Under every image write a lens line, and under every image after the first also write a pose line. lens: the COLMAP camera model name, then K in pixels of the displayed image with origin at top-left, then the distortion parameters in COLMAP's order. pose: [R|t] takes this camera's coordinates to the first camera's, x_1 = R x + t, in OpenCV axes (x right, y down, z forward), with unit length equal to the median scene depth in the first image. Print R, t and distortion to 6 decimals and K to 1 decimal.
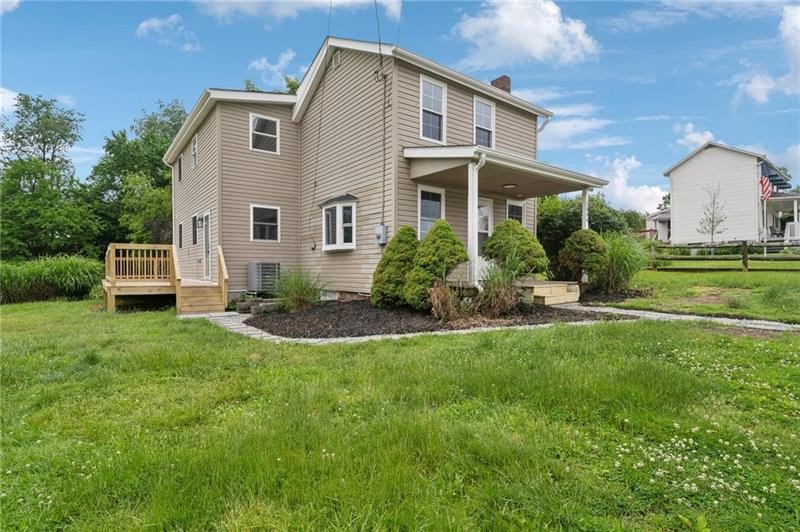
lens RADIAL K [[404.9, 0, 401.8], [0, 404.9, 274.9], [0, 0, 1]] dist [0.004934, 0.000727]
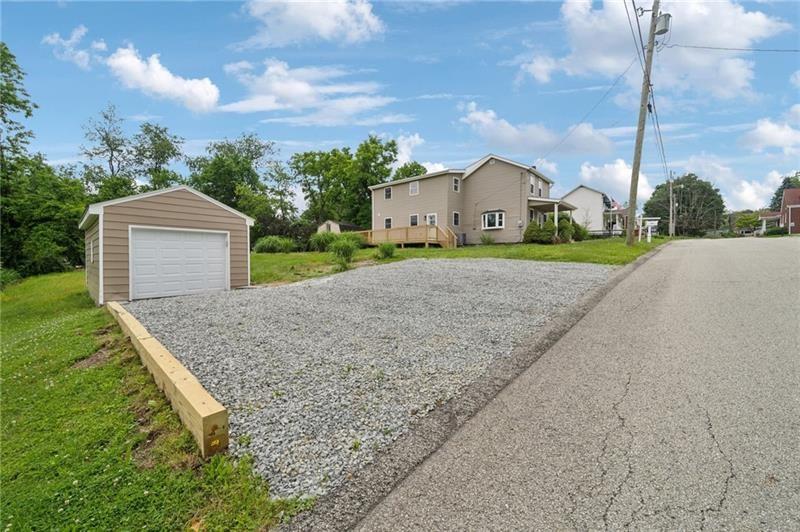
lens RADIAL K [[315.4, 0, 397.6], [0, 315.4, 274.6], [0, 0, 1]] dist [0.001291, 0.000128]
pose [[0.980473, -0.010966, 0.196350, -0.543038], [0.003891, 0.999330, 0.036381, 0.076850], [-0.196617, -0.034907, 0.979859, -0.460191]]
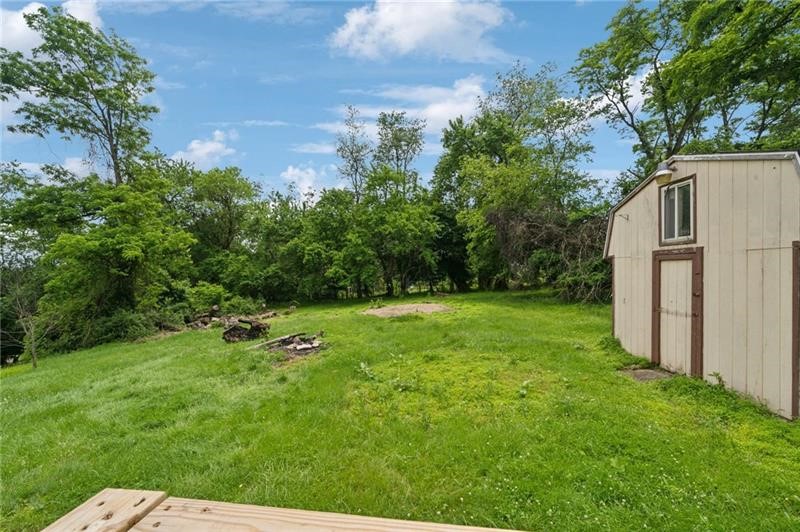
lens RADIAL K [[315.4, 0, 397.6], [0, 315.4, 274.6], [0, 0, 1]] dist [0.001291, 0.000128]
pose [[0.704089, 0.001293, -0.710111, -0.549056], [0.006691, 0.999942, 0.008454, -0.045228], [0.710081, -0.010704, 0.704039, 0.782510]]
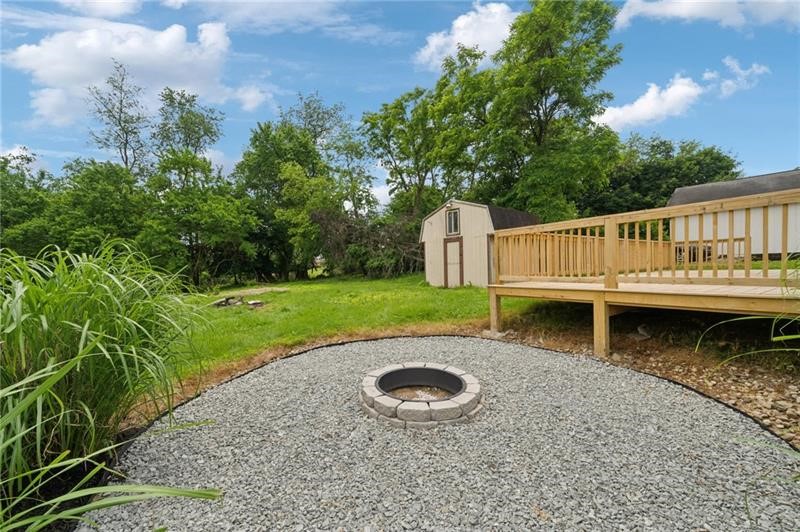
lens RADIAL K [[311.1, 0, 396.2], [0, 311.1, 272.6], [0, 0, 1]] dist [0.009089, 0.000213]
pose [[0.997539, -0.022712, -0.066330, -0.634315], [0.023074, 0.999723, 0.004692, -0.002784], [0.066205, -0.006211, 0.997787, 0.529915]]
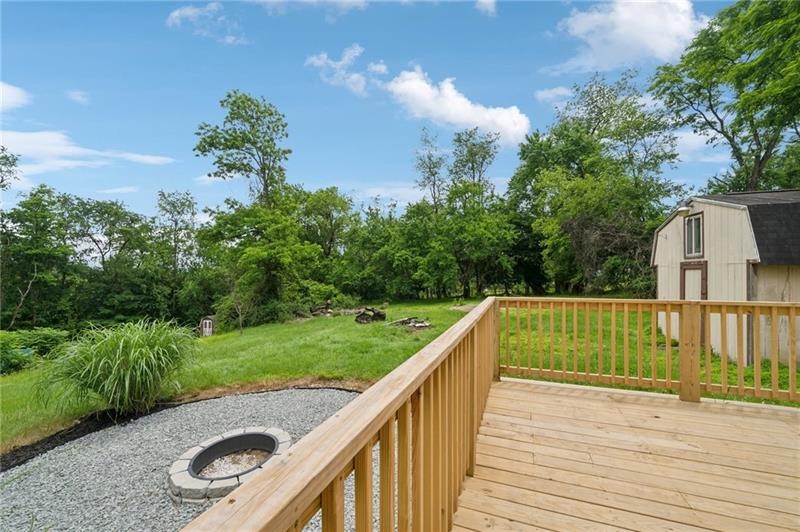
lens RADIAL K [[311.1, 0, 396.2], [0, 311.1, 272.6], [0, 0, 1]] dist [0.009089, 0.000213]
pose [[0.523468, -0.004796, -0.852032, -0.453314], [-0.003785, 0.999961, -0.007954, -0.045041], [0.852037, 0.007388, 0.523429, 0.651947]]
